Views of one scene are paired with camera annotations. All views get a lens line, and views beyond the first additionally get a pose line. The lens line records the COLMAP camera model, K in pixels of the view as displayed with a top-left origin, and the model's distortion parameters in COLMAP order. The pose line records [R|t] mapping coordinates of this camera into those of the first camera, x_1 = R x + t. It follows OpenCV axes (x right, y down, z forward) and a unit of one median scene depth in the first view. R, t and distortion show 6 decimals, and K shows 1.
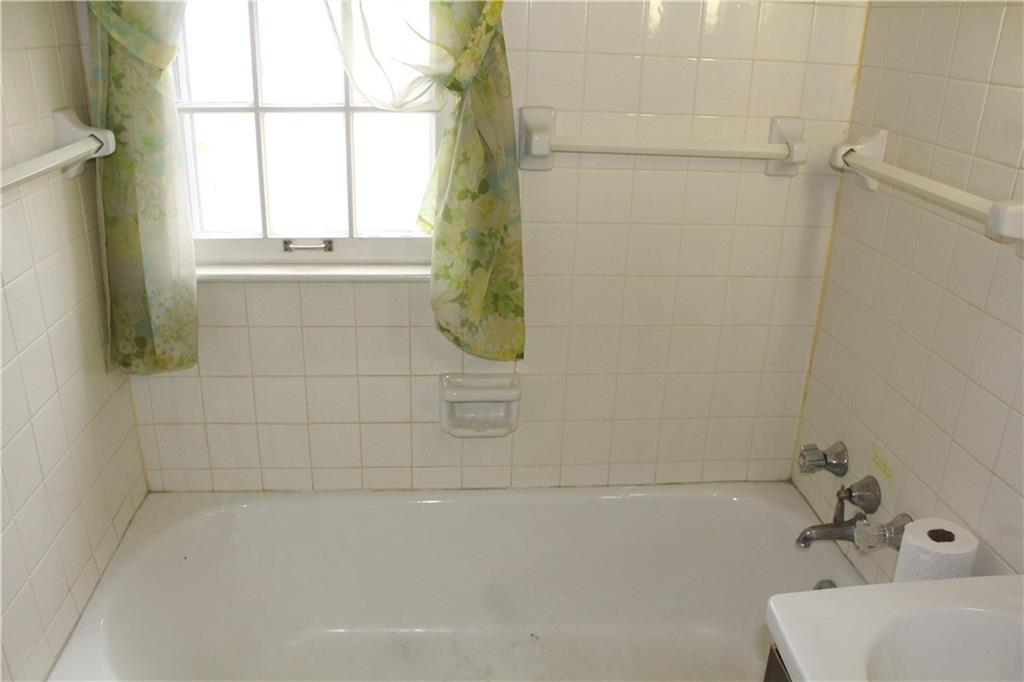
lens RADIAL K [[868.5, 0, 509.5], [0, 868.5, 346.9], [0, 0, 1]] dist [-0.160095, 0.144137]
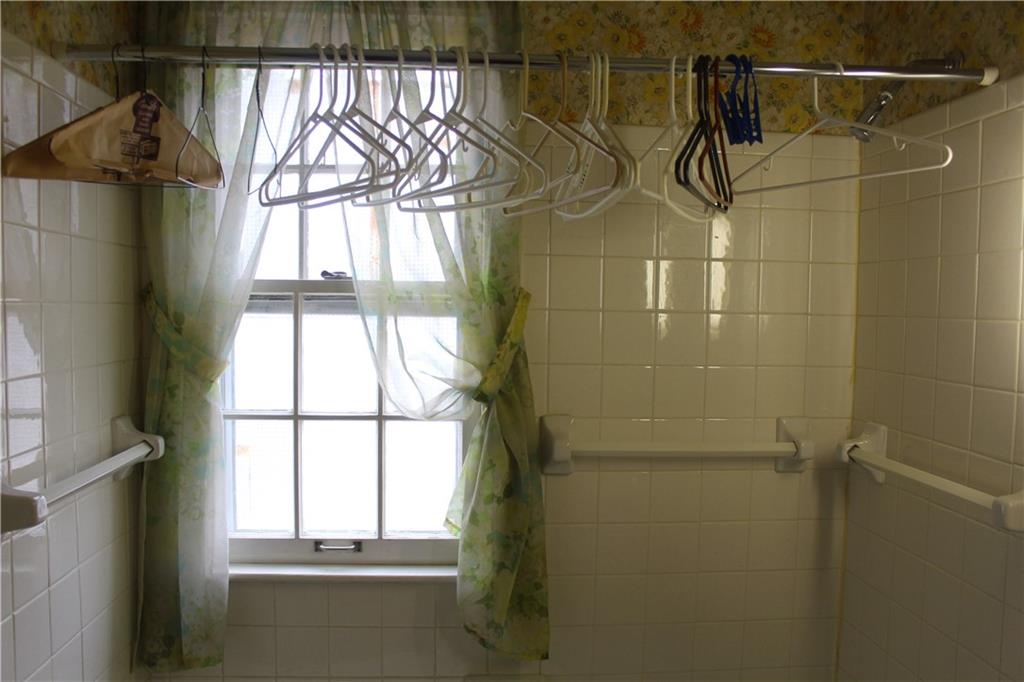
lens RADIAL K [[868.5, 0, 507.8], [0, 868.5, 342.1], [0, 0, 1]] dist [-0.160095, 0.144137]
pose [[0.999865, -0.011569, -0.011629, -0.016148], [0.007144, 0.945288, -0.326159, -0.013443], [0.014766, 0.326032, 0.945243, -0.051551]]
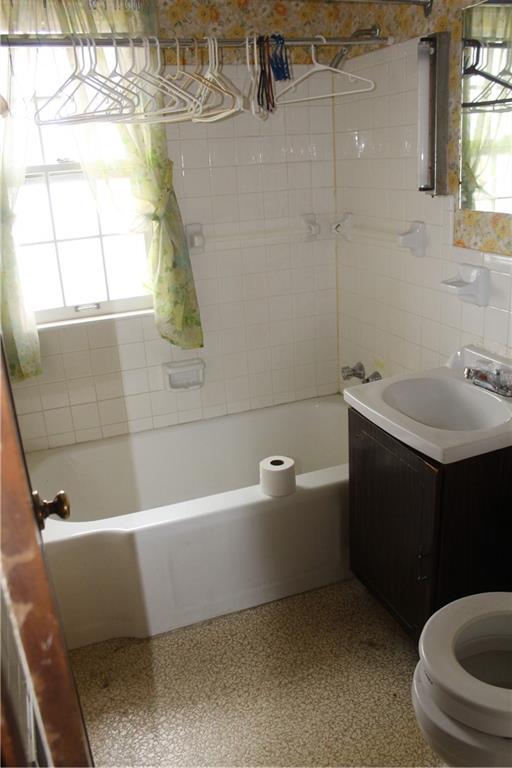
lens RADIAL K [[651.4, 0, 260.5], [0, 651.4, 383.2], [0, 0, 1]] dist [-0.160095, 0.144137]
pose [[0.956392, -0.172319, 0.235840, -0.241668], [0.180996, 0.983362, -0.015479, 0.151803], [-0.229249, 0.057490, 0.971669, -0.525128]]
